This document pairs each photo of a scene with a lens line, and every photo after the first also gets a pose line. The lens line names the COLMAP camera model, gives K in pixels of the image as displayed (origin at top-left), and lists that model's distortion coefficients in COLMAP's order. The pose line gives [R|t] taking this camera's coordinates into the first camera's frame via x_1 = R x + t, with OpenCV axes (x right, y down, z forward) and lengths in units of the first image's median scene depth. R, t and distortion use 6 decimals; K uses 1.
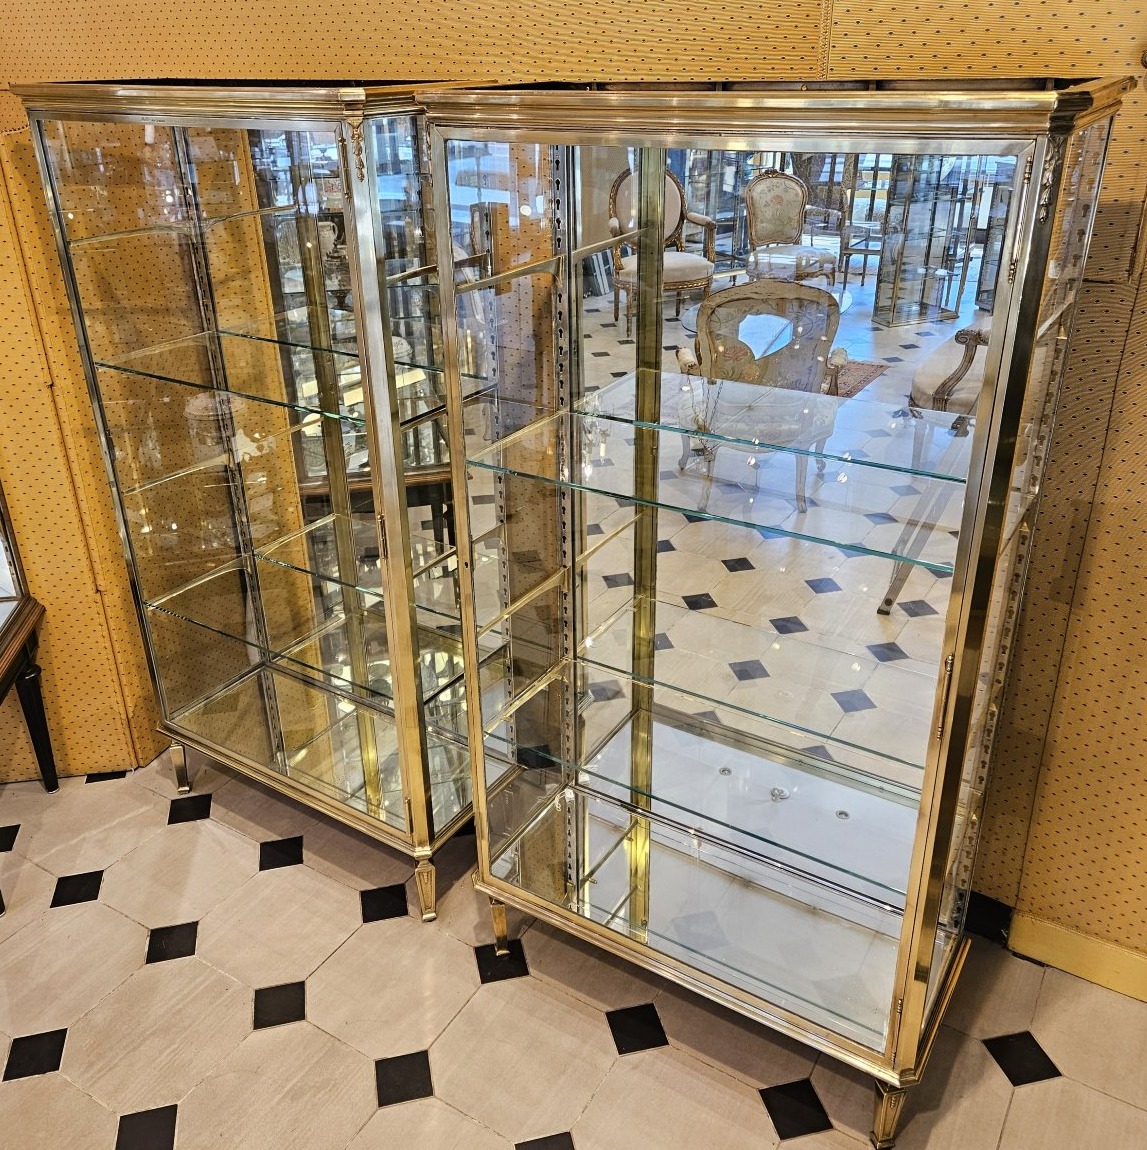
lens RADIAL K [[1108.0, 0, 573.5], [0, 1108.0, 575.0], [0, 0, 1]] dist [0.059233, 0.001588]
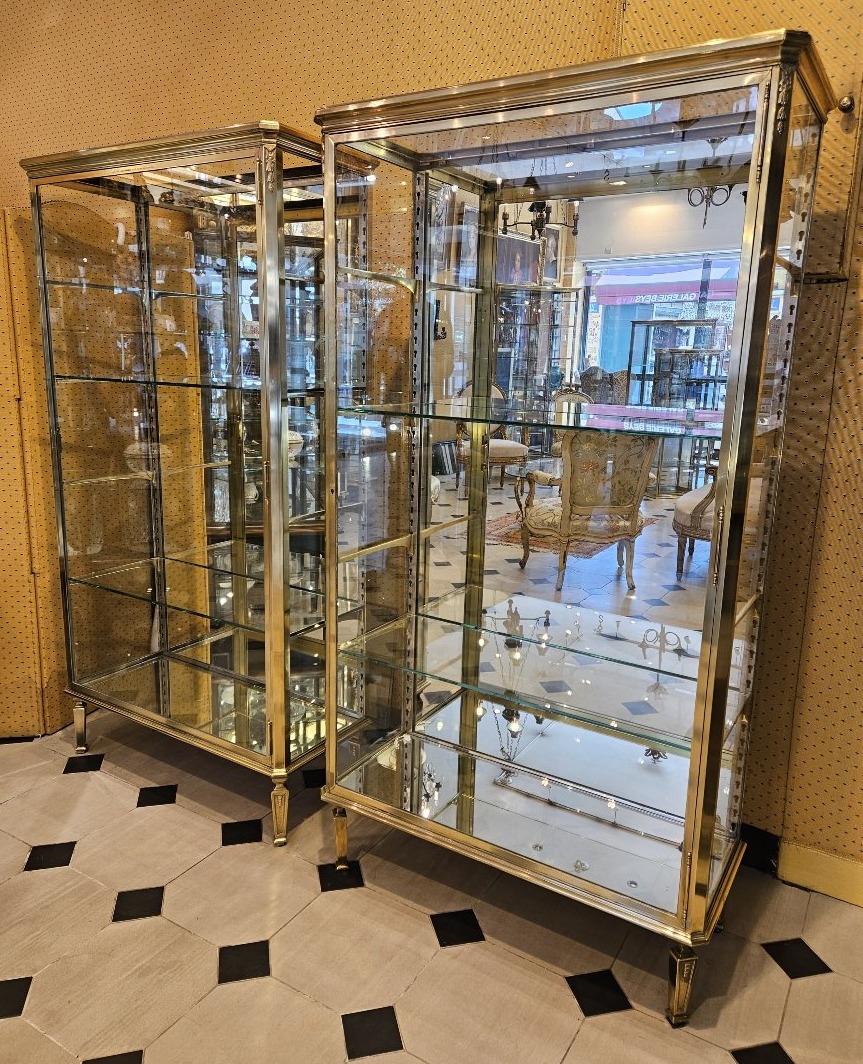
lens RADIAL K [[826.5, 0, 448.5], [0, 826.5, 545.0], [0, 0, 1]] dist [0.088793, -0.067373]
pose [[0.998891, 0.038589, 0.026966, 0.009645], [-0.031087, 0.970829, -0.237747, 0.220307], [-0.035354, 0.236645, 0.970953, 0.085188]]
